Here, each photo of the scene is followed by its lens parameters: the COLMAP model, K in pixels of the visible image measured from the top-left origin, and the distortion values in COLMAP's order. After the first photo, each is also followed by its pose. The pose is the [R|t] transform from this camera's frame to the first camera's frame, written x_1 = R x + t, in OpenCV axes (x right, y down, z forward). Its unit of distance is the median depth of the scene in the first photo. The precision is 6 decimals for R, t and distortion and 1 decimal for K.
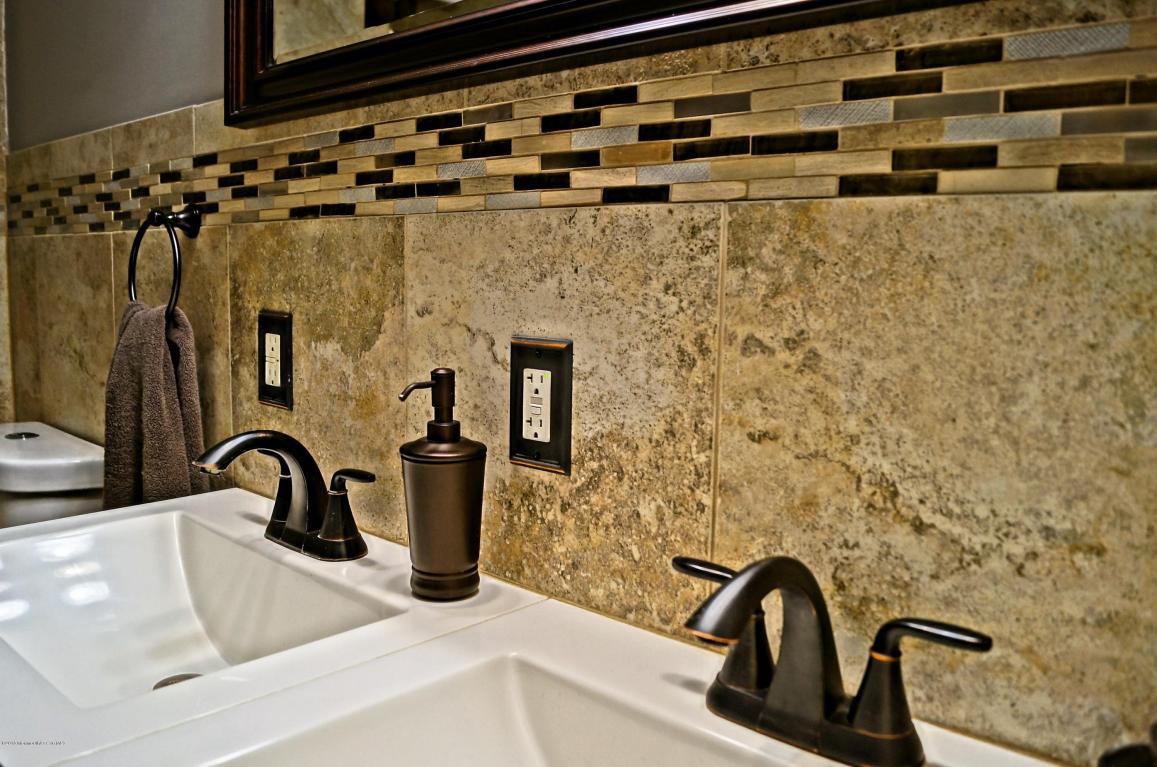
lens RADIAL K [[953.0, 0, 578.5], [0, 953.0, 383.5], [0, 0, 1]] dist [-0.065382, -0.001904]
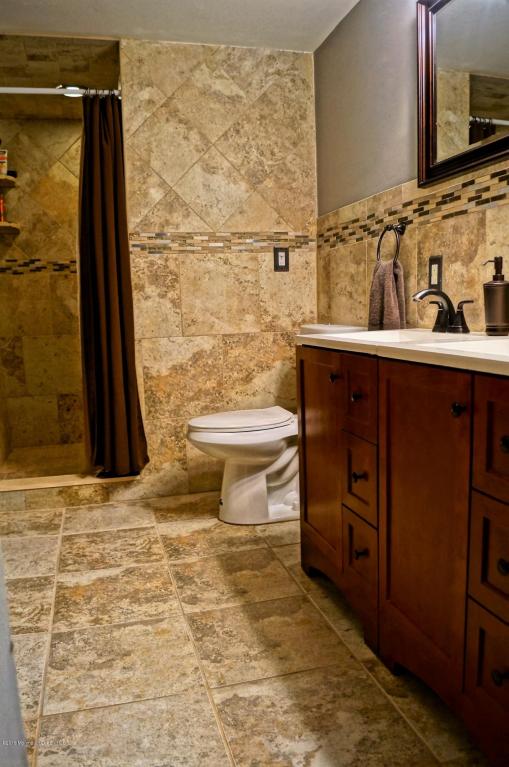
lens RADIAL K [[631.7, 0, 254.5], [0, 631.7, 383.5], [0, 0, 1]] dist [-0.065382, -0.001904]
pose [[0.855242, 0.023118, -0.517713, 0.164923], [-0.026022, 0.999660, 0.001651, 0.297252], [0.517575, 0.012060, 0.855553, -0.773929]]
